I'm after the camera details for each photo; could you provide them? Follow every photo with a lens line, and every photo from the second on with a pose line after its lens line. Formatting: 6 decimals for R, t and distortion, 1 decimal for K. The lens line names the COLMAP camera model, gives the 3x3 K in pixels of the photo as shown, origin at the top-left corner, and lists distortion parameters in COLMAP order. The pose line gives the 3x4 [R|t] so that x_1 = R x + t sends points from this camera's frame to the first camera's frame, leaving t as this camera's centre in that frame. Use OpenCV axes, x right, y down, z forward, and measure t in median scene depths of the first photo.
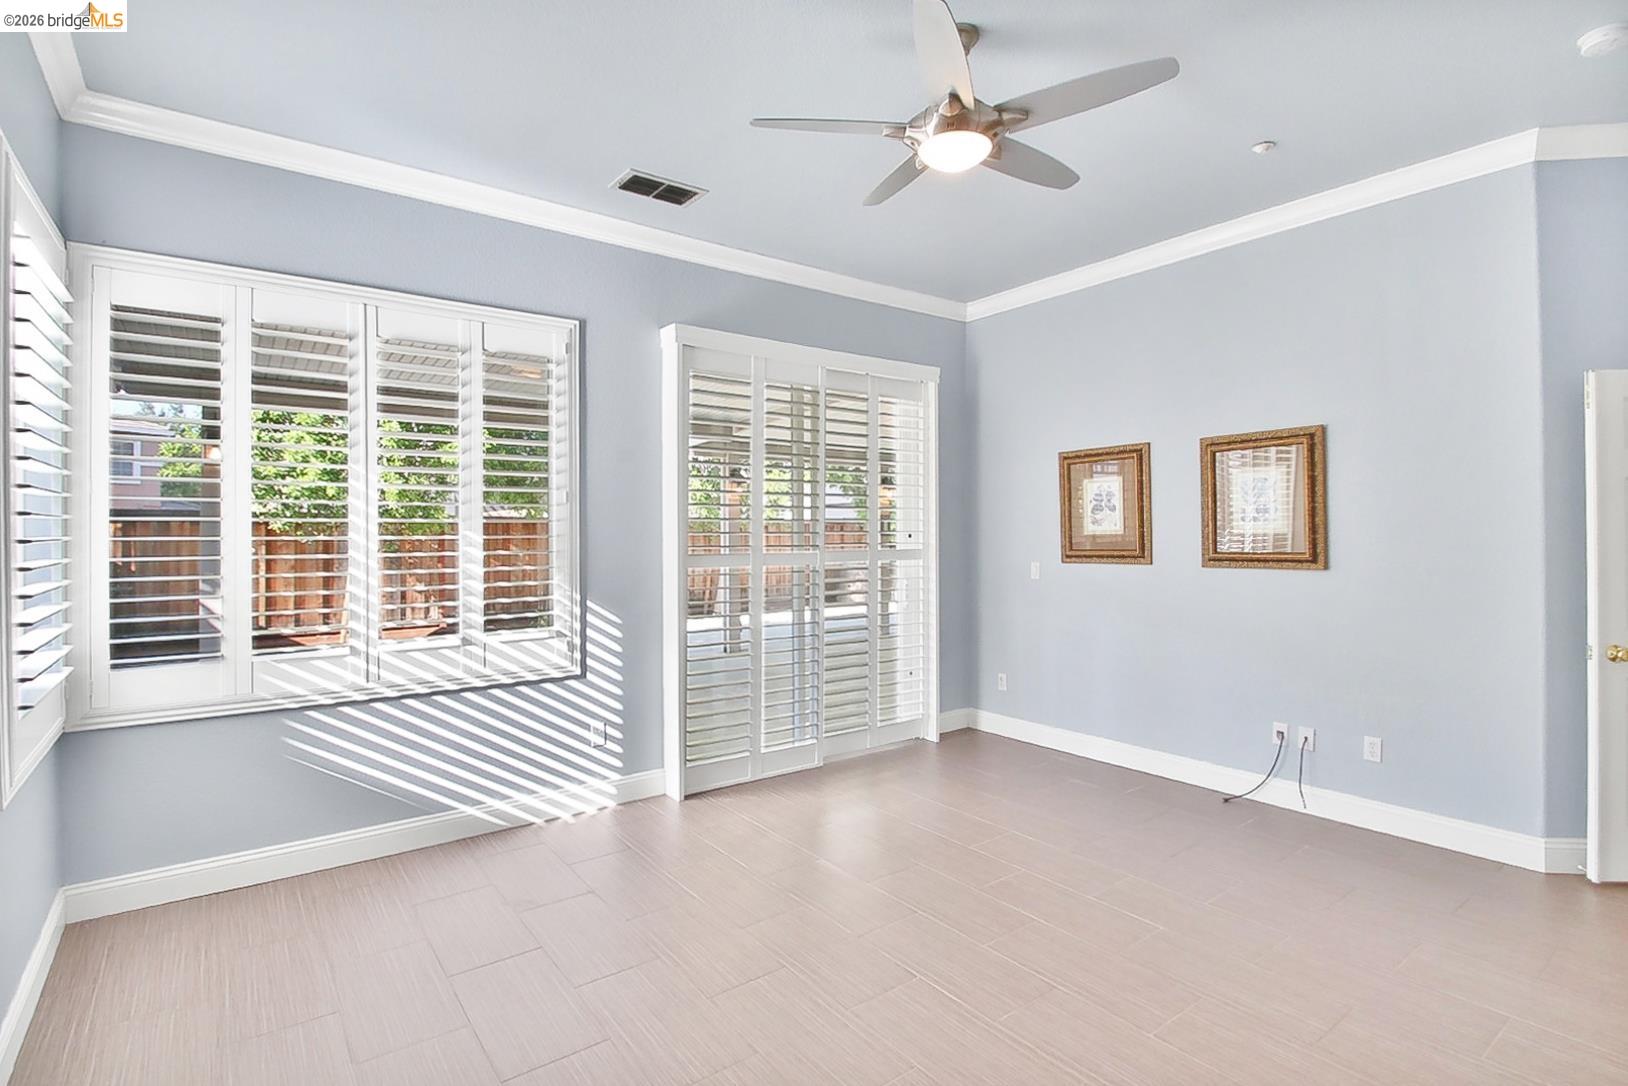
lens RADIAL K [[763.9, 0, 779.2], [0, 763.9, 528.1], [0, 0, 1]] dist [-0.000991, -0.002653]
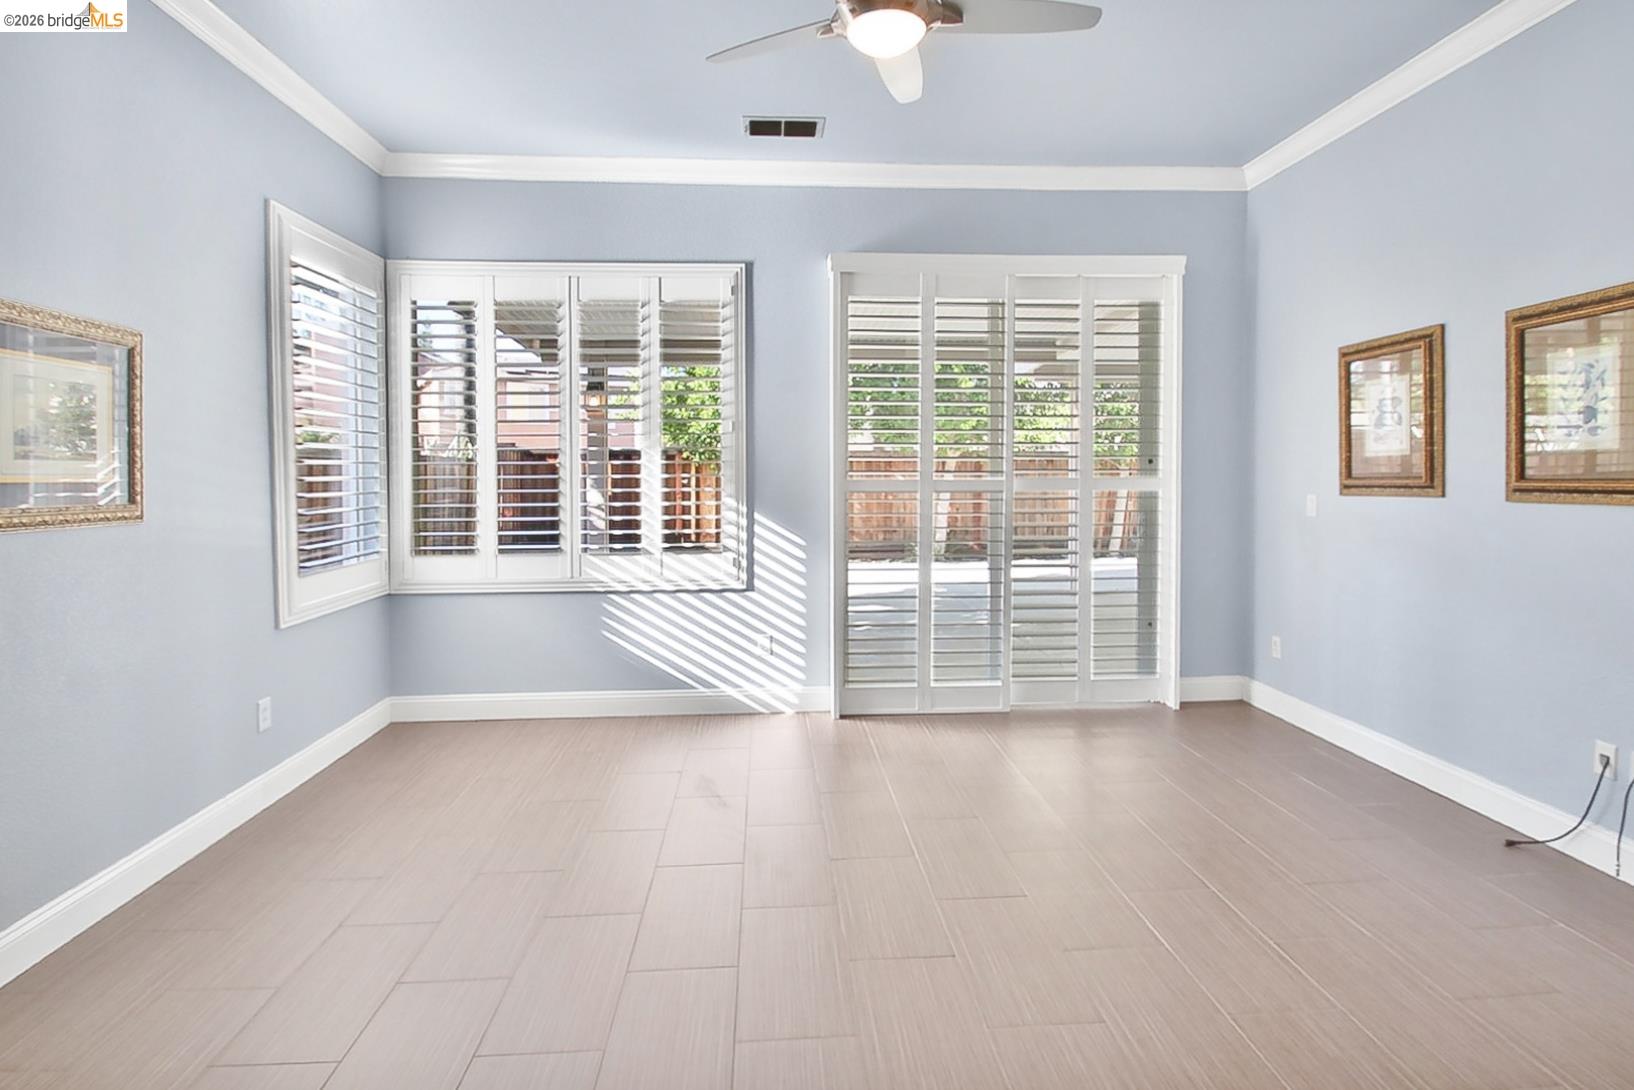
lens RADIAL K [[800.8, 0, 808.7], [0, 800.8, 489.5], [0, 0, 1]] dist [-0.000976, -0.005072]
pose [[0.849983, 0.010267, -0.526710, 0.386073], [0.005685, 0.999573, 0.028658, 0.015956], [0.526780, -0.027353, 0.849562, 0.068047]]
